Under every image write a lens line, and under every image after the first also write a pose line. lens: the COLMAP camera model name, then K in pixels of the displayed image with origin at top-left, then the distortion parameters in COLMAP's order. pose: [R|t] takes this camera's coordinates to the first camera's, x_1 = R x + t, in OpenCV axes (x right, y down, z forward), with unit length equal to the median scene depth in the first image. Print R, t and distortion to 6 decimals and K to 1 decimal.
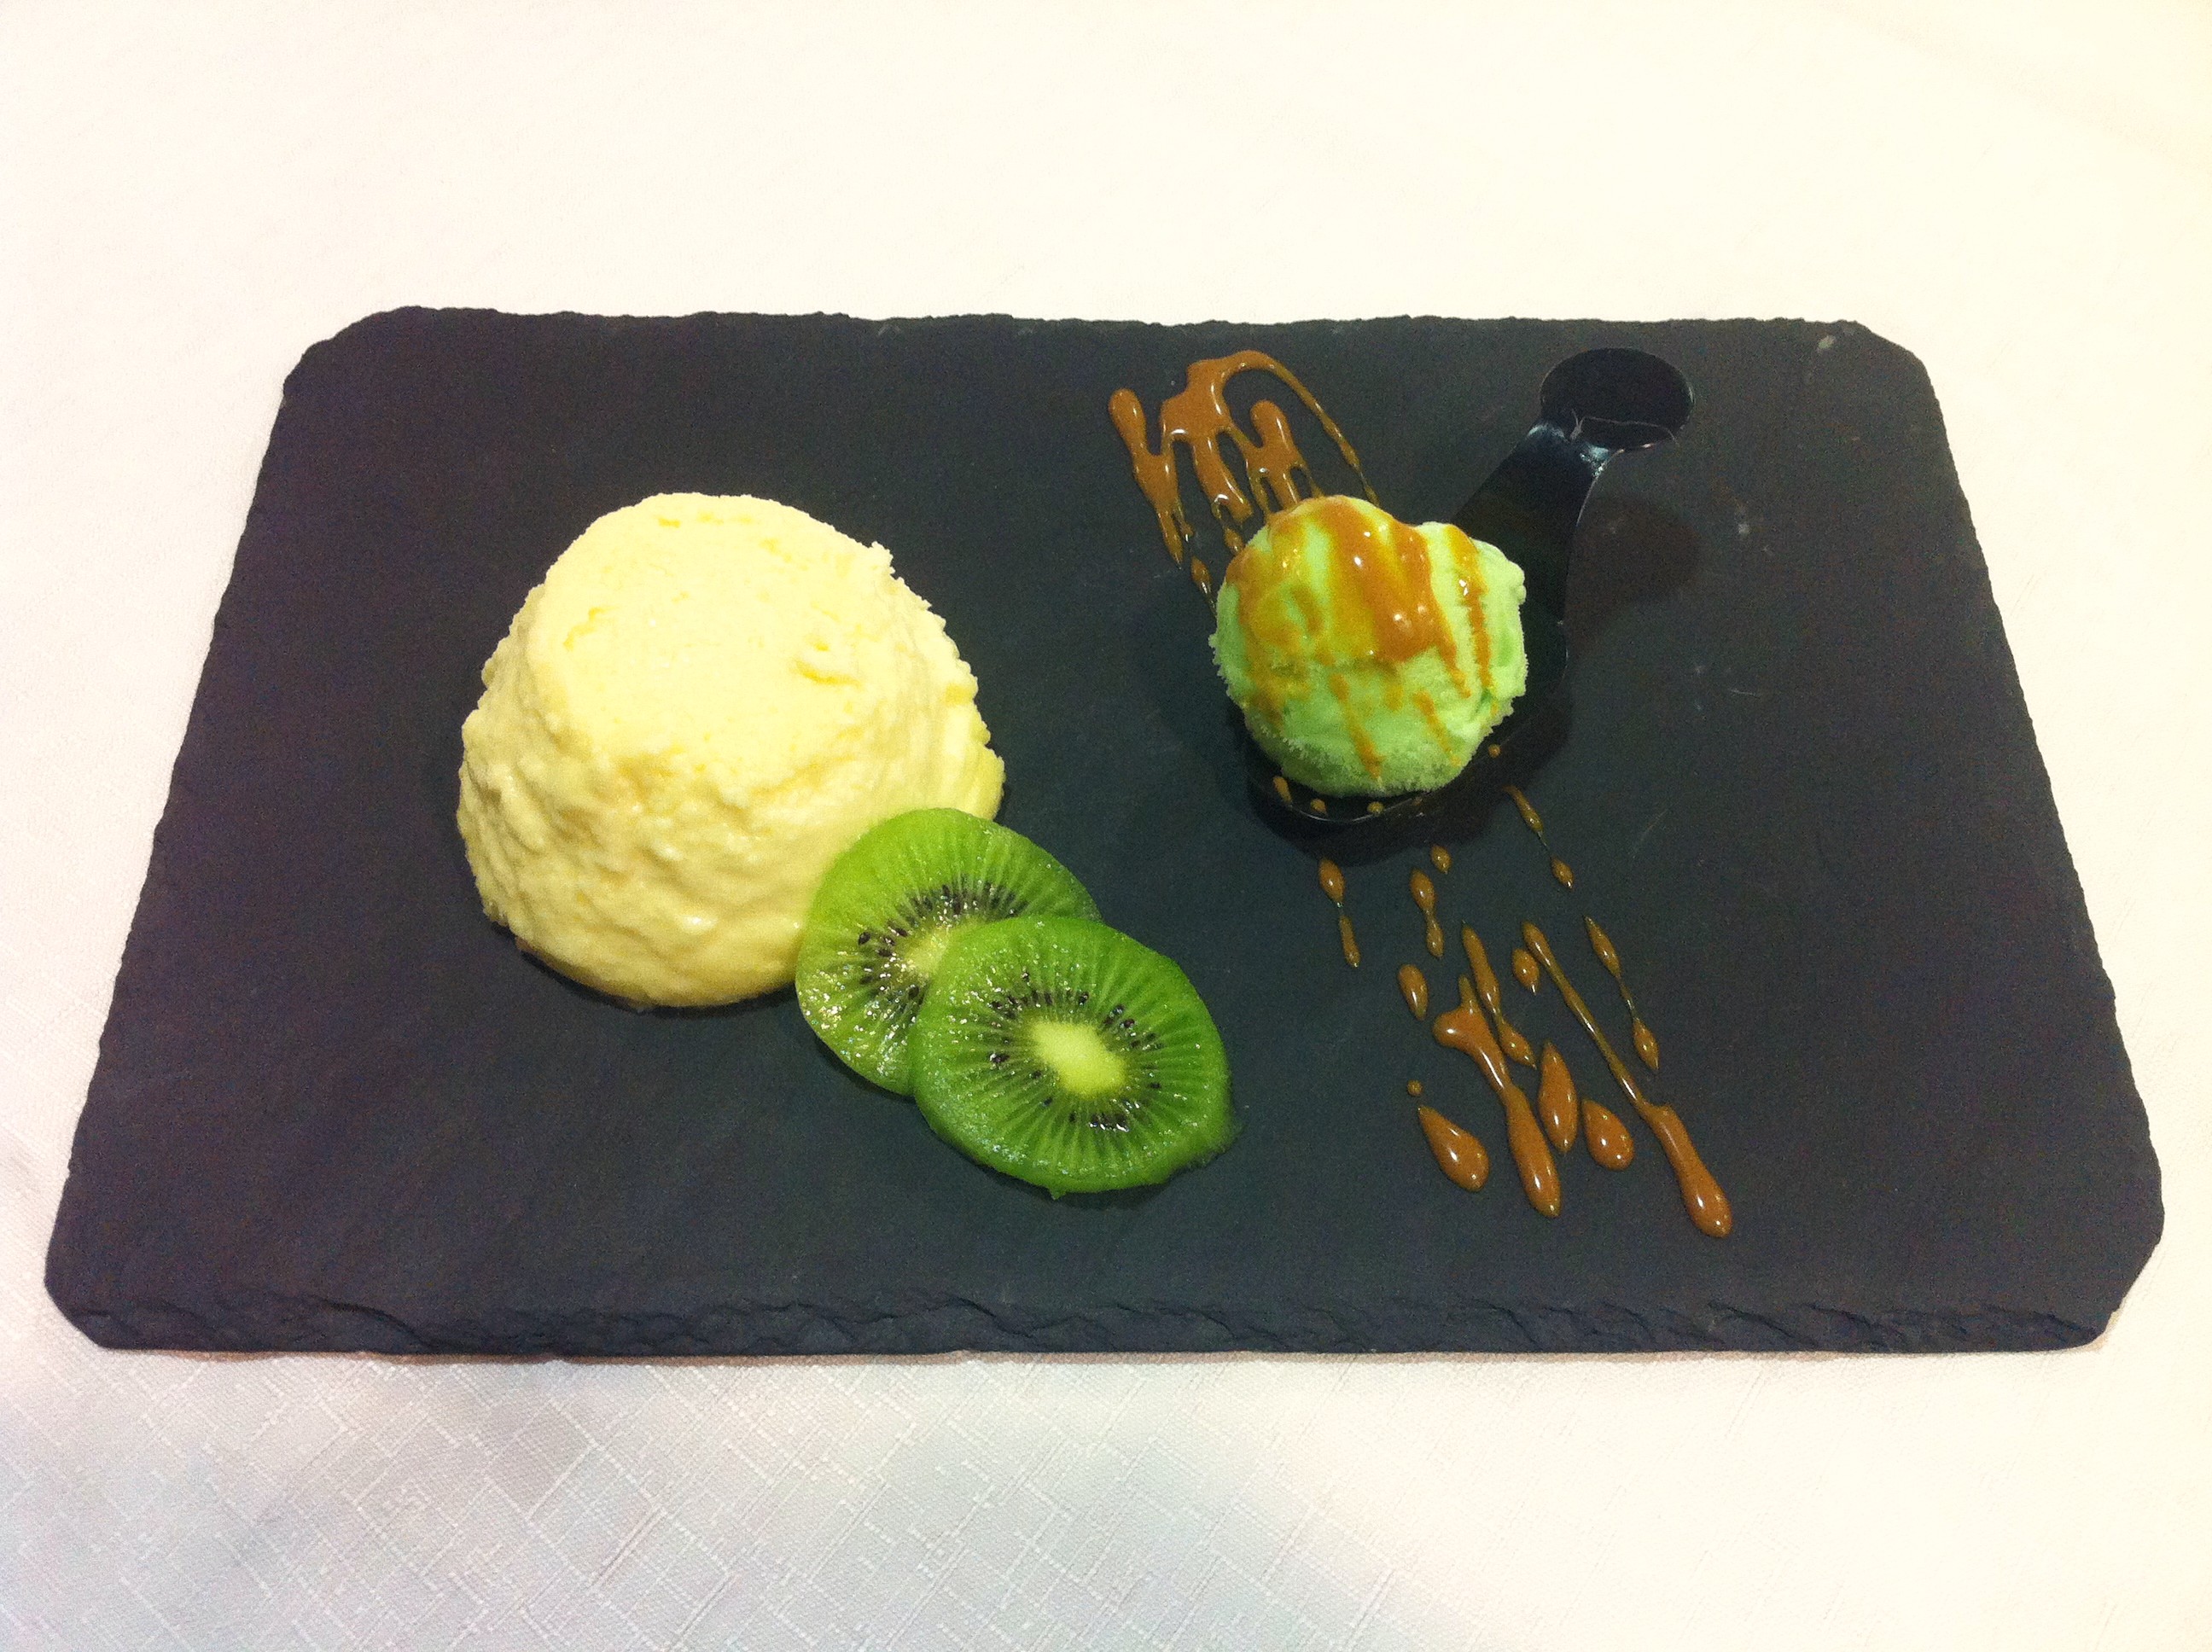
lens RADIAL K [[2183.9, 0, 1104.6], [0, 2183.9, 843.7], [0, 0, 1]] dist [-0.003606, 0.000000]
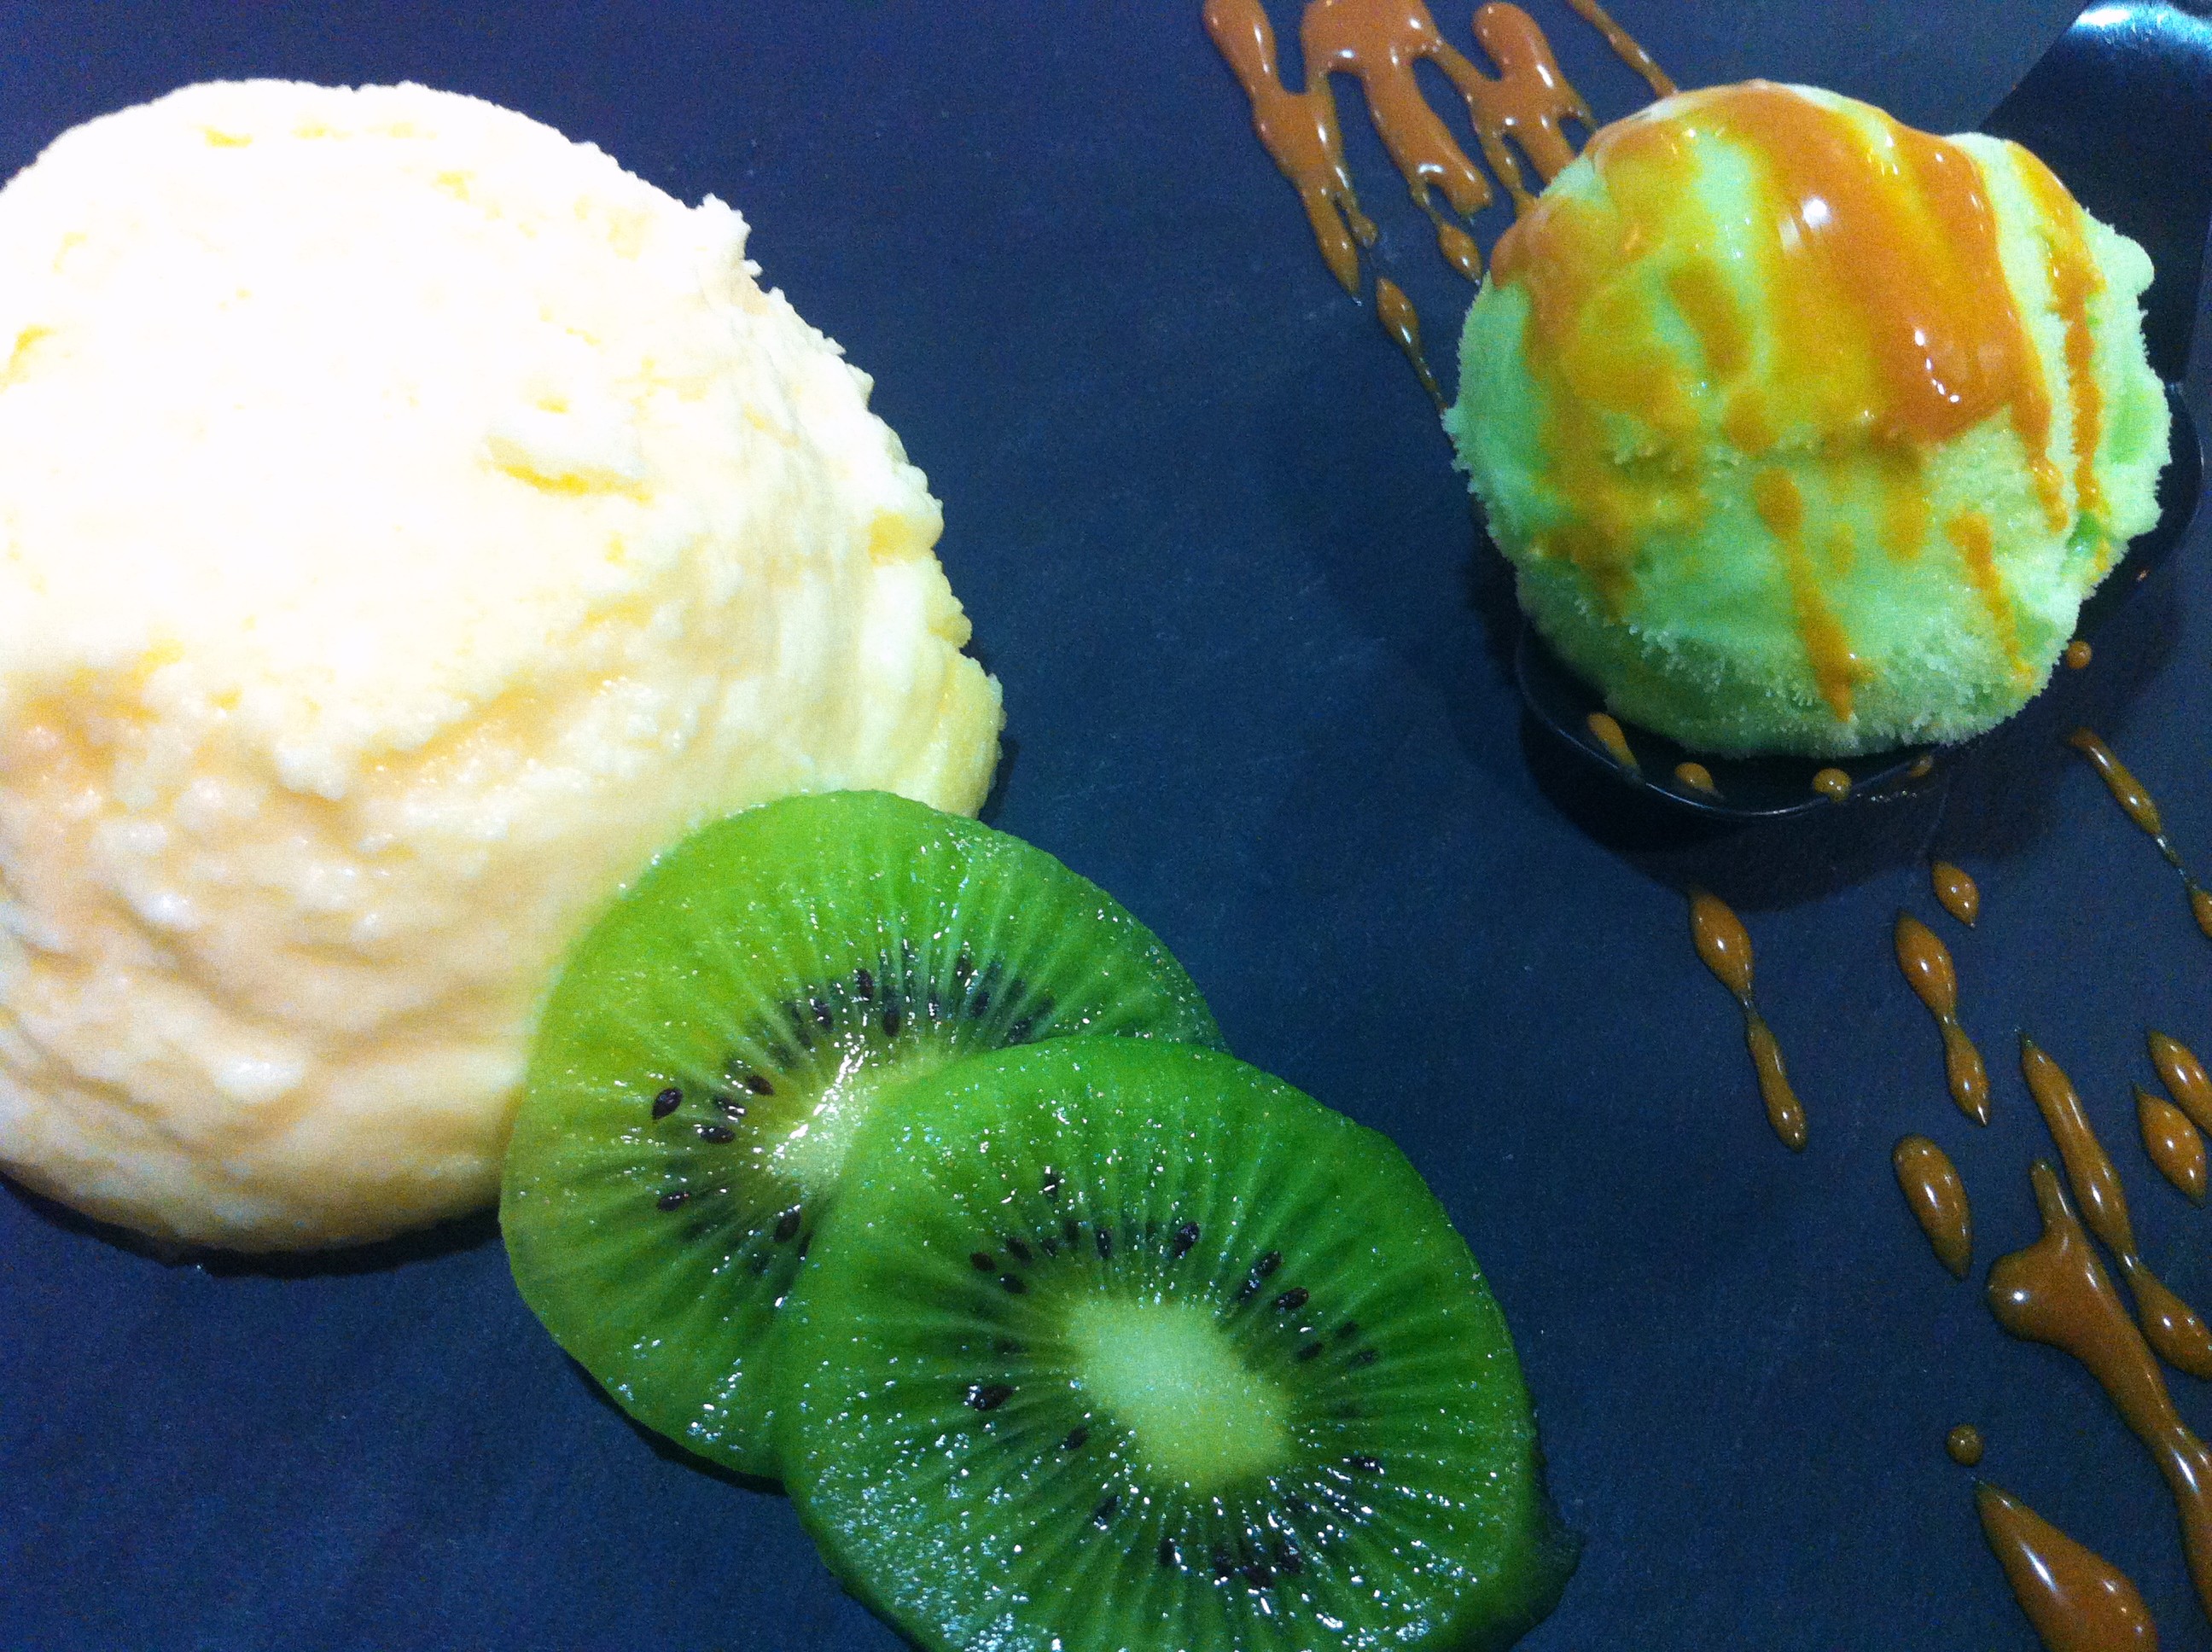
lens RADIAL K [[2183.9, 0, 1100.5], [0, 2183.9, 807.0], [0, 0, 1]] dist [-0.003606, 0.000000]
pose [[0.999864, -0.004923, -0.015740, -0.019022], [0.005069, 0.999945, 0.009221, -0.016719], [0.015694, -0.009299, 0.999834, 0.567449]]
